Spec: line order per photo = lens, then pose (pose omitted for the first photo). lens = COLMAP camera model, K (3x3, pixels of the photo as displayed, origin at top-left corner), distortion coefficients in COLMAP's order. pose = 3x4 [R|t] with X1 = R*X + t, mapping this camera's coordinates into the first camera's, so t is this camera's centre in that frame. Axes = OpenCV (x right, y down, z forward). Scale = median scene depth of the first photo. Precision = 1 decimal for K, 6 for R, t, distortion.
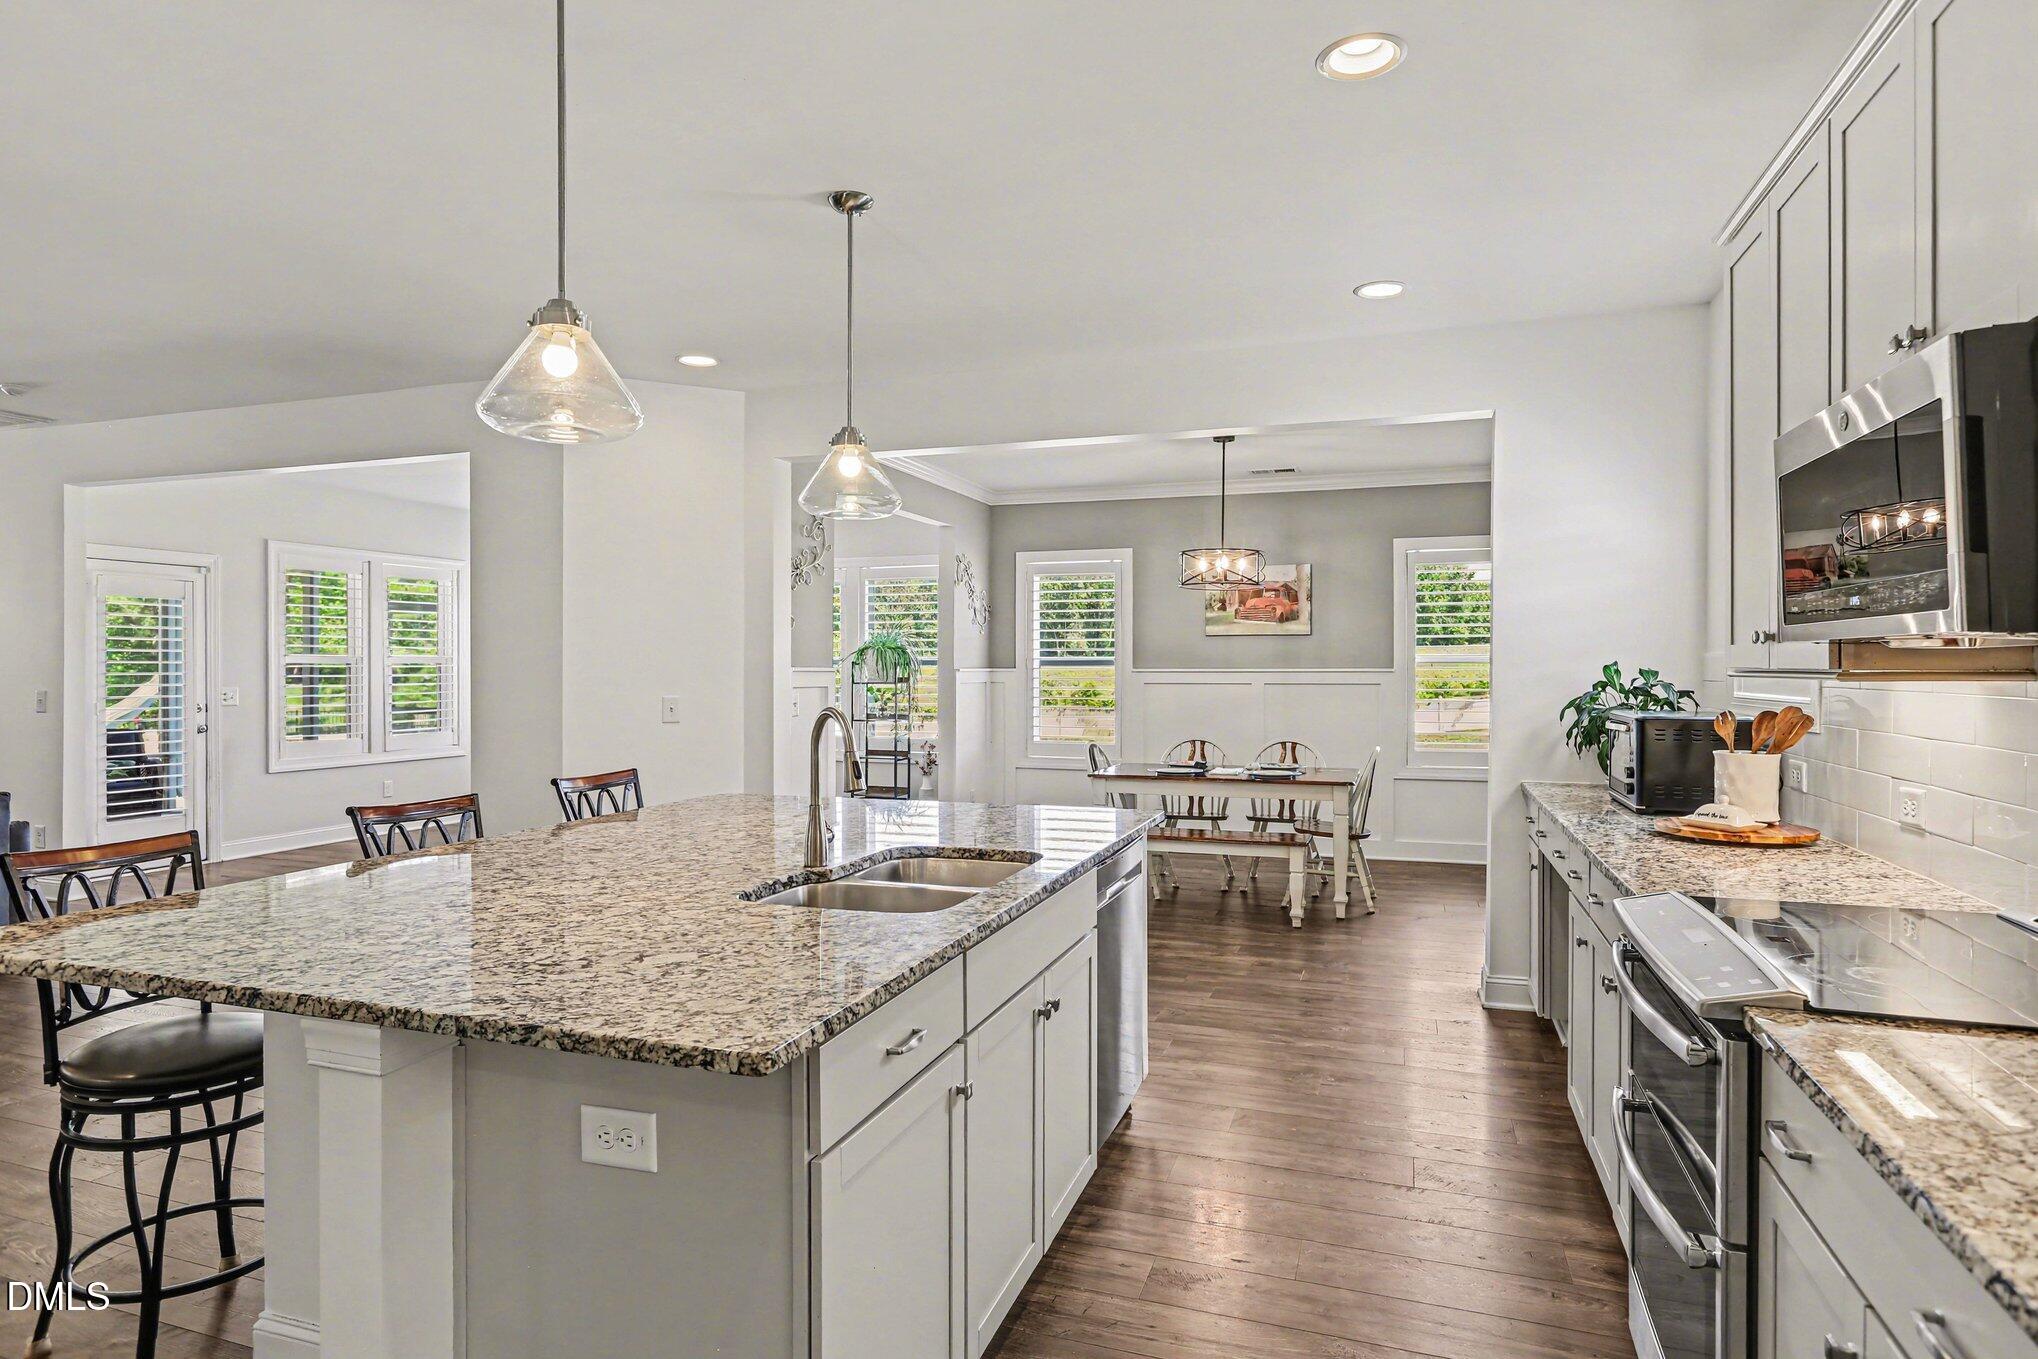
lens RADIAL K [[1128.1, 0, 1008.7], [0, 1128.1, 673.7], [0, 0, 1]] dist [-0.009241, 0.005488]
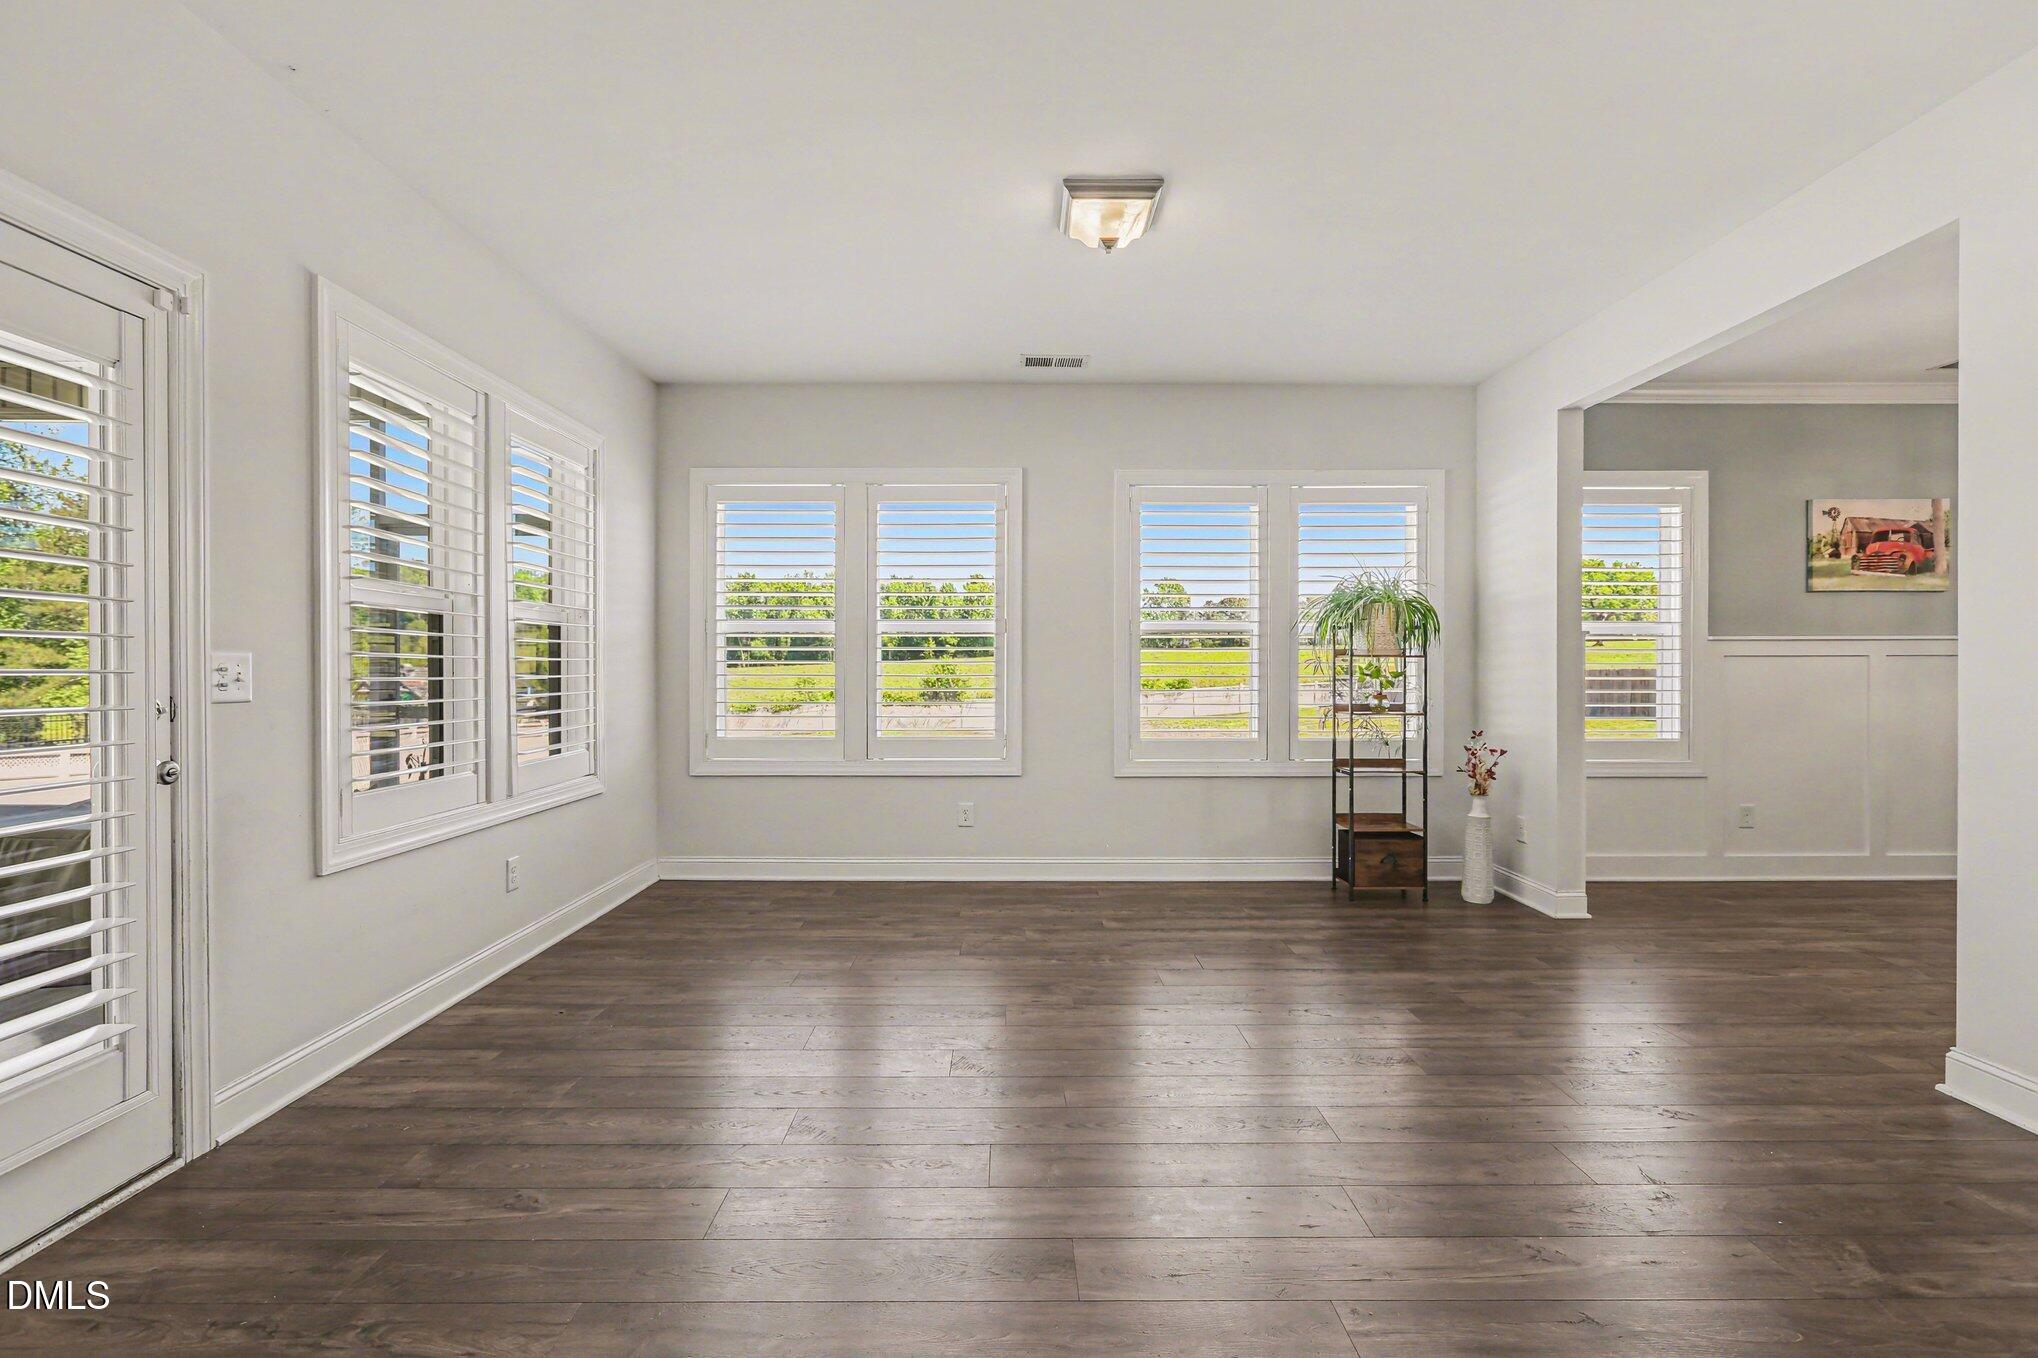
lens RADIAL K [[941.0, 0, 1017.3], [0, 941.0, 685.9], [0, 0, 1]] dist [-0.003530, -0.000598]
pose [[0.934323, -0.008364, 0.356329, -0.550269], [0.007833, 0.999965, 0.002933, 0.023613], [-0.356341, 0.000050, 0.934356, 0.613775]]
